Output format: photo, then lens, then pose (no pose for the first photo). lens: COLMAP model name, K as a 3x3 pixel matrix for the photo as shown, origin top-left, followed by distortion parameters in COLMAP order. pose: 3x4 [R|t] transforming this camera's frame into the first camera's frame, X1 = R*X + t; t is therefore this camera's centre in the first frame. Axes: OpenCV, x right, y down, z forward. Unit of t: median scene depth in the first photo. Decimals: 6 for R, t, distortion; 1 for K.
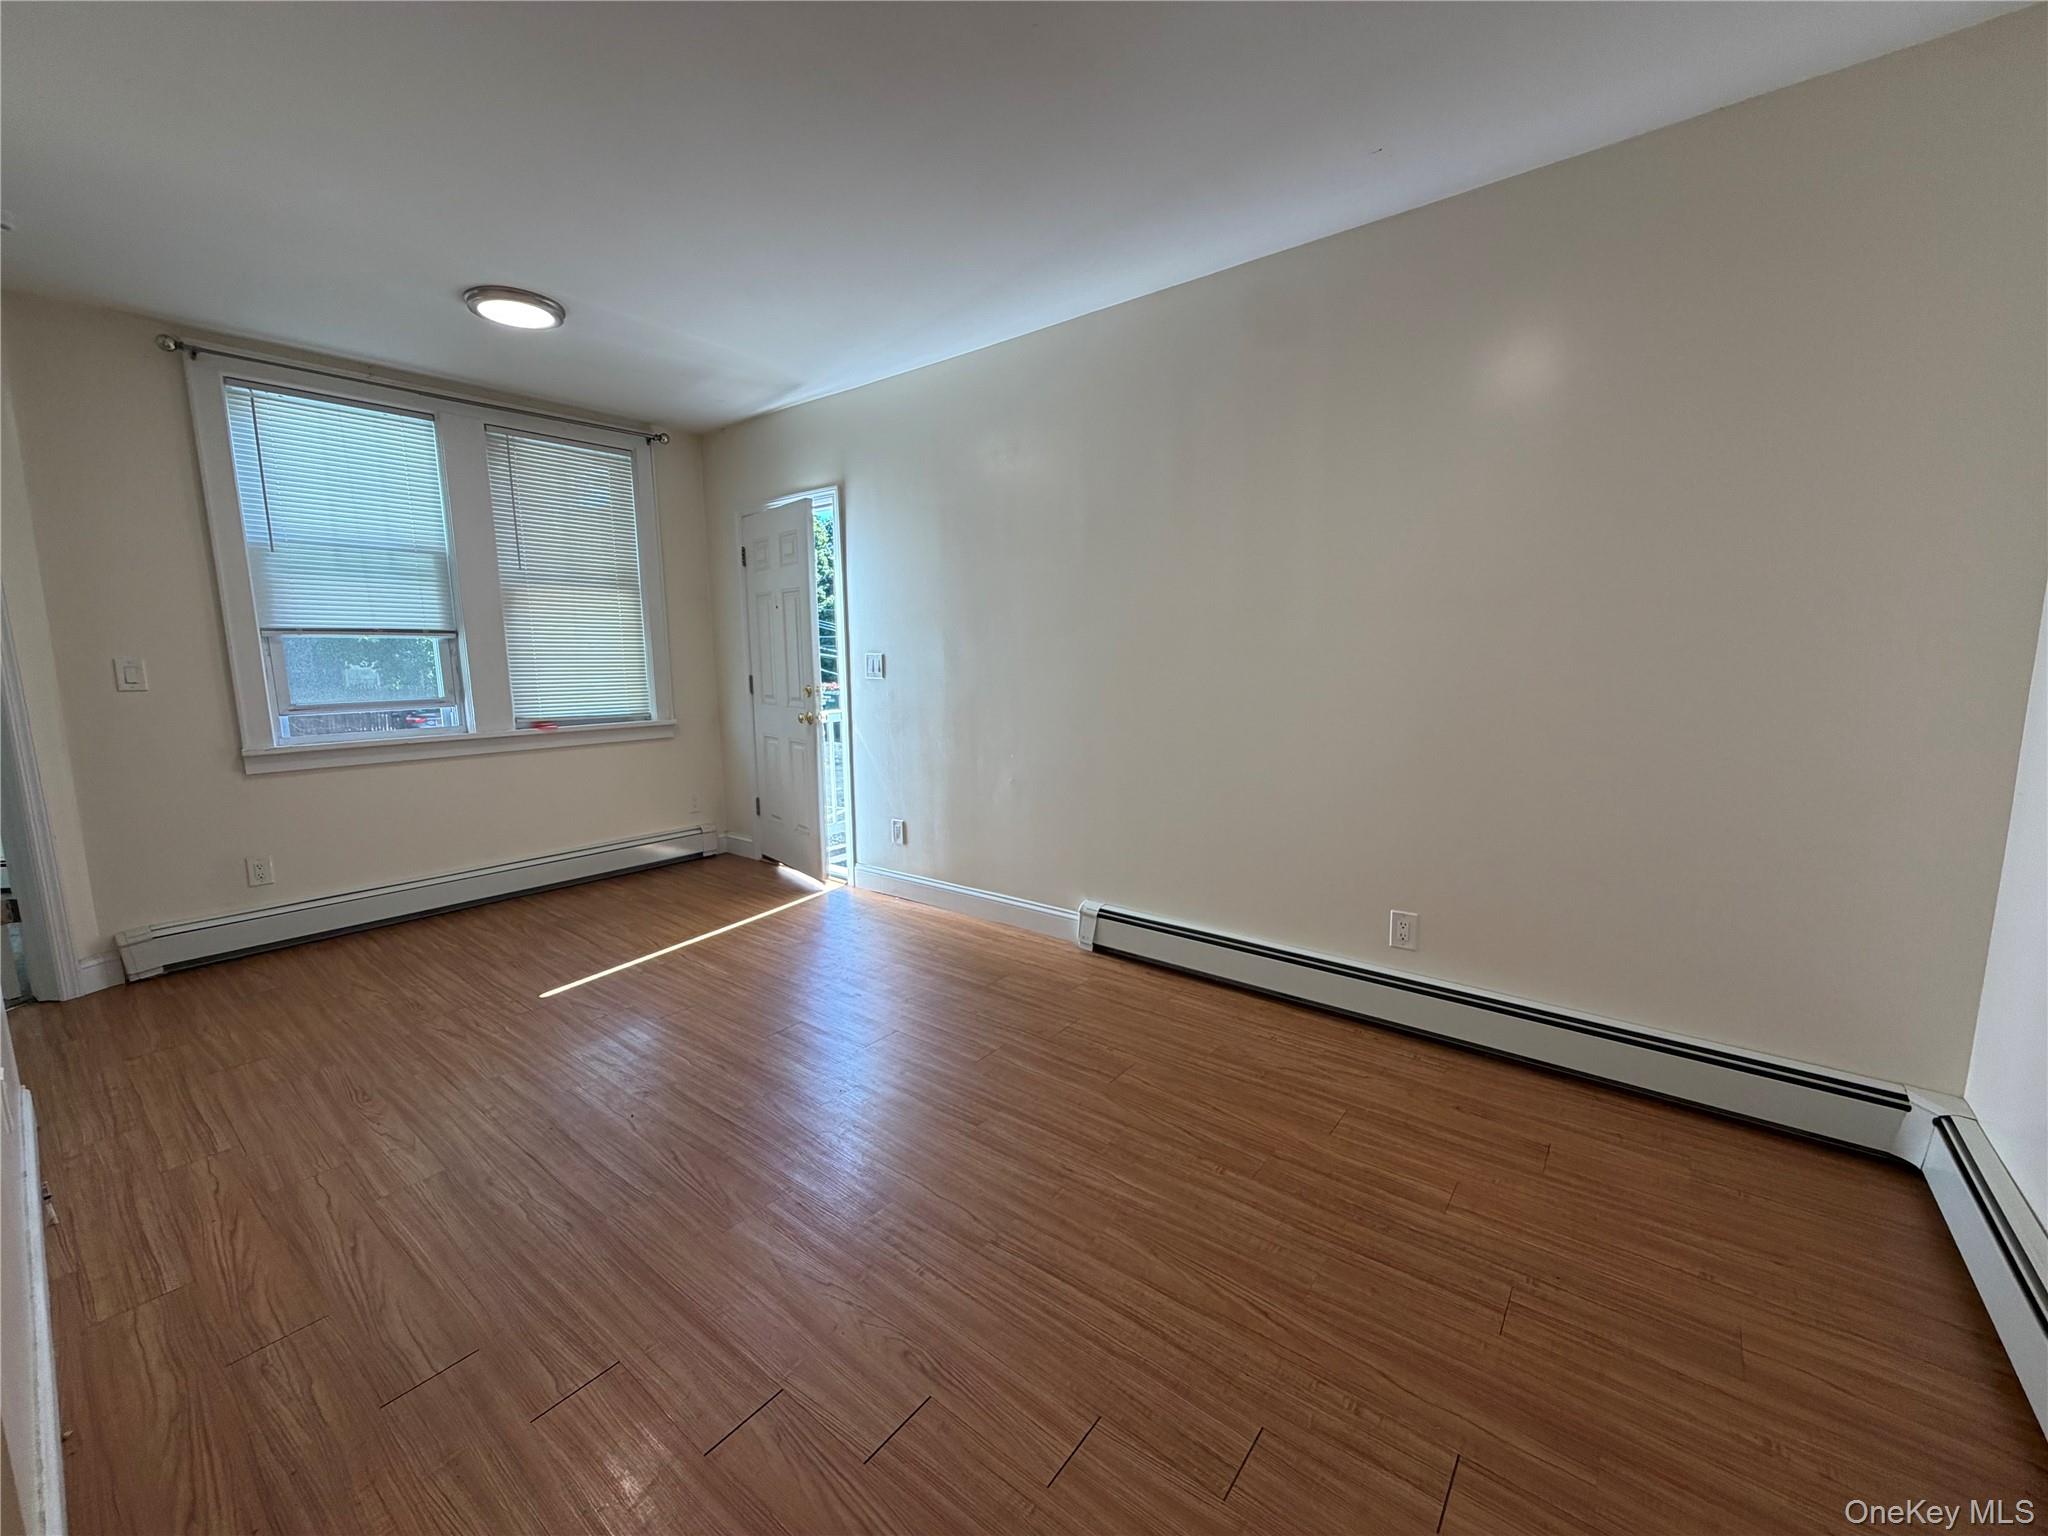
lens RADIAL K [[816.0, 0, 1017.0], [0, 816.0, 766.7], [0, 0, 1]] dist [-0.001076, -0.000014]
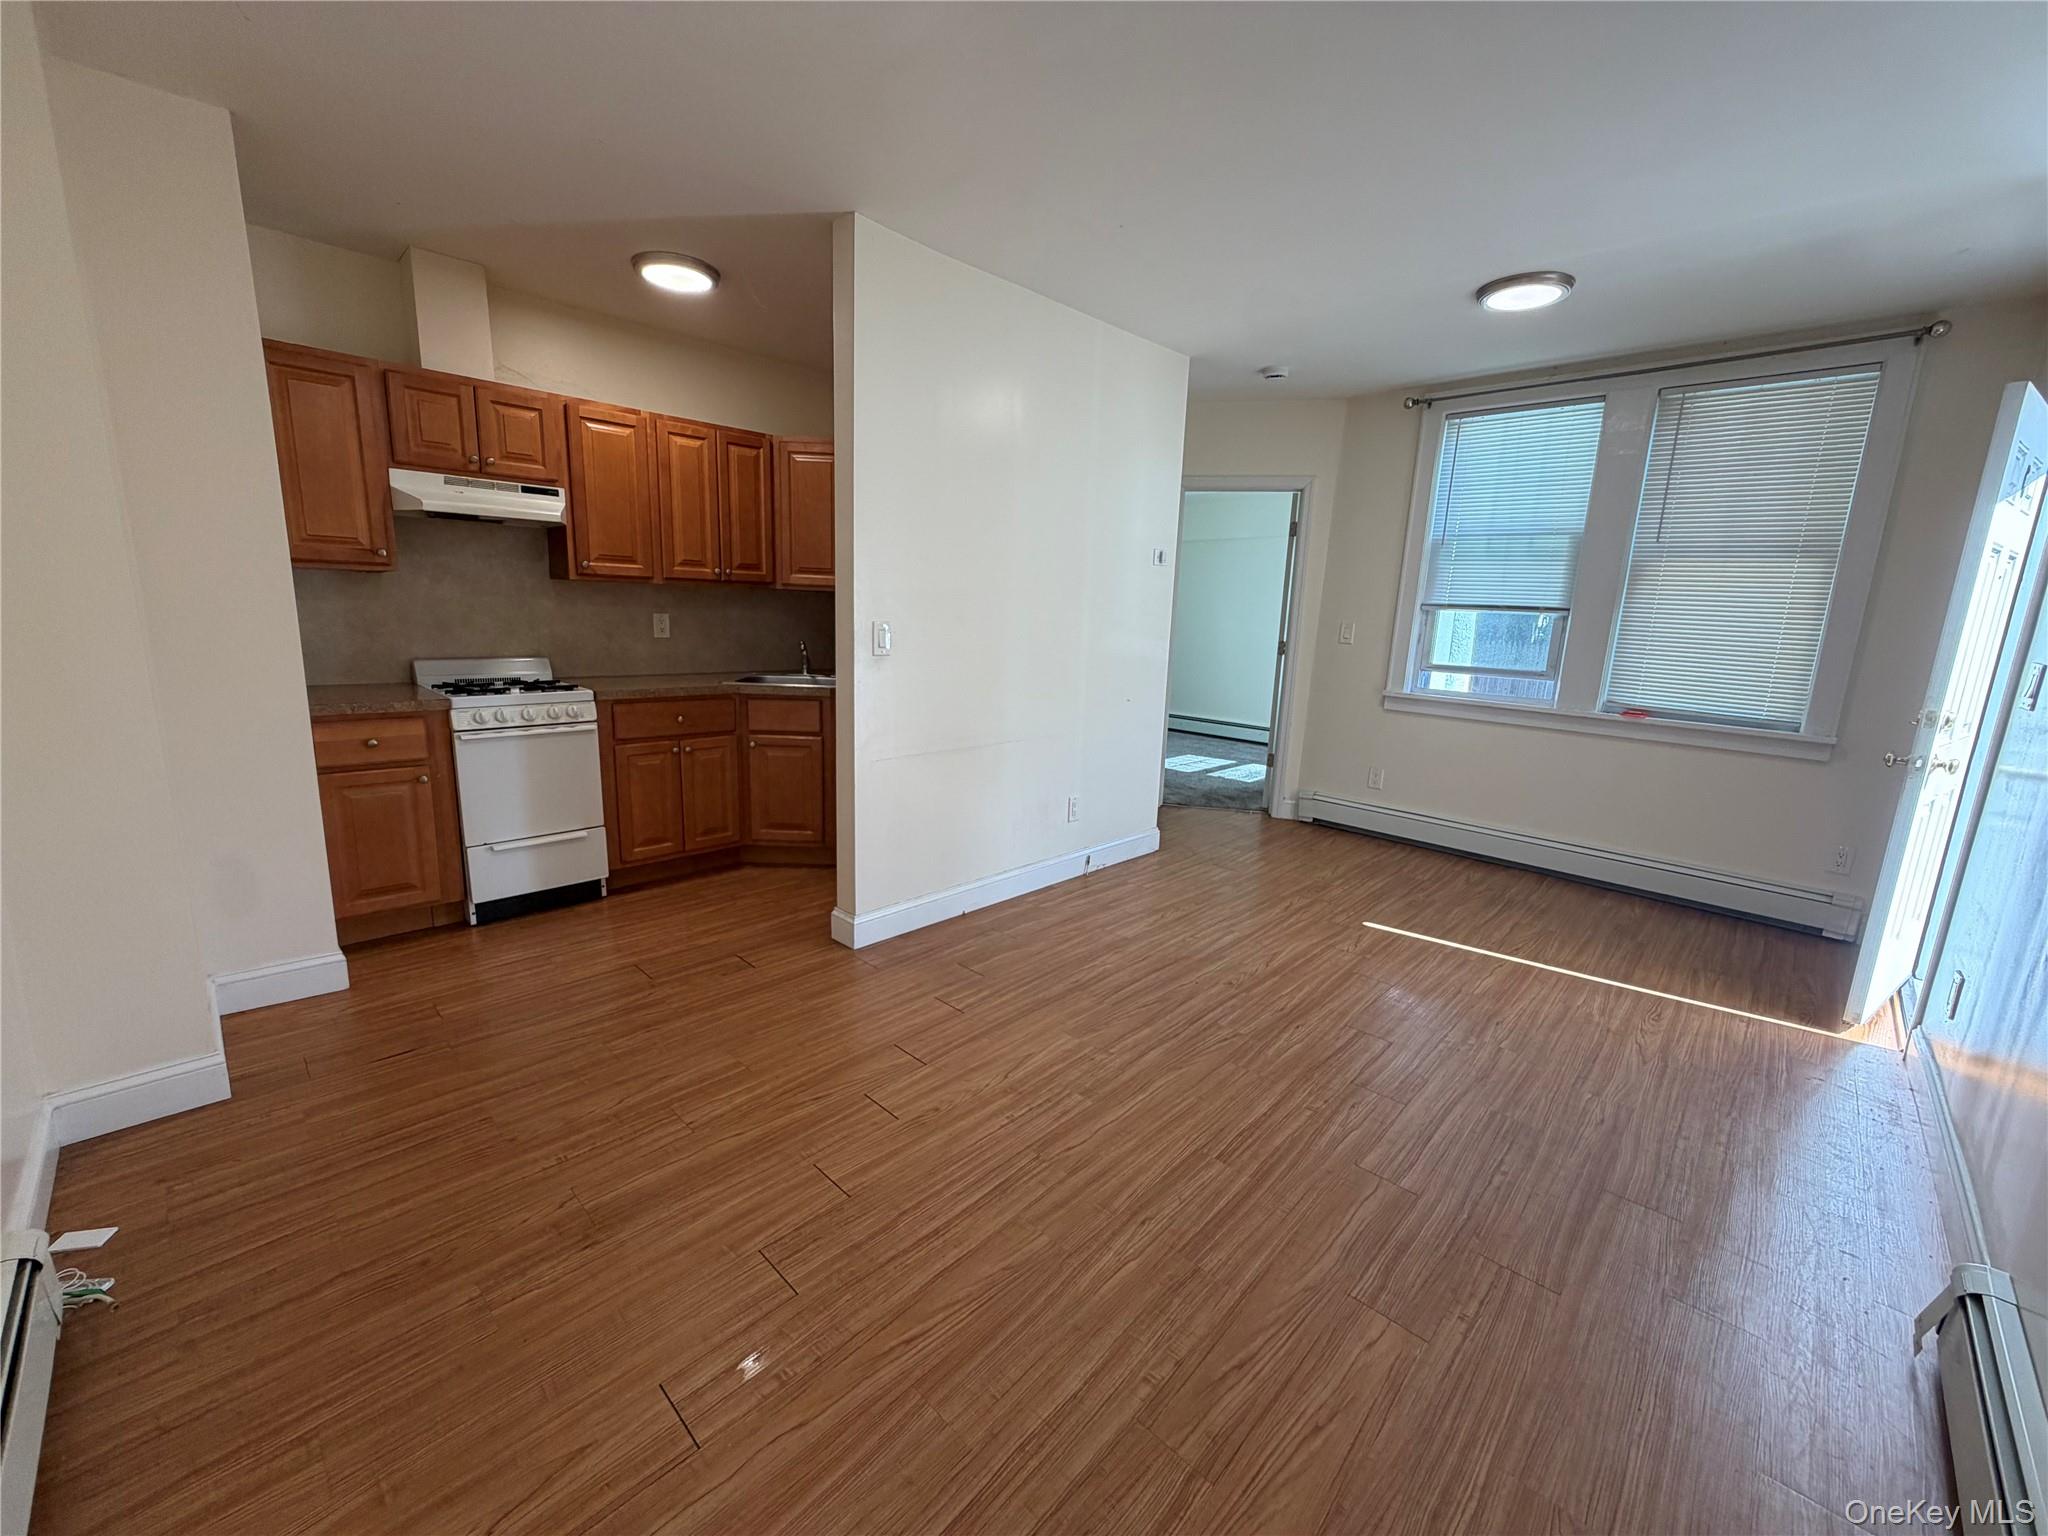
lens RADIAL K [[816.0, 0, 1023.9], [0, 816.0, 768.3], [0, 0, 1]] dist [-0.001076, -0.000014]
pose [[-0.092400, 0.203989, -0.974603, 0.492085], [-0.178587, 0.959524, 0.217765, -0.085951], [0.979576, 0.194172, -0.052230, 0.483945]]
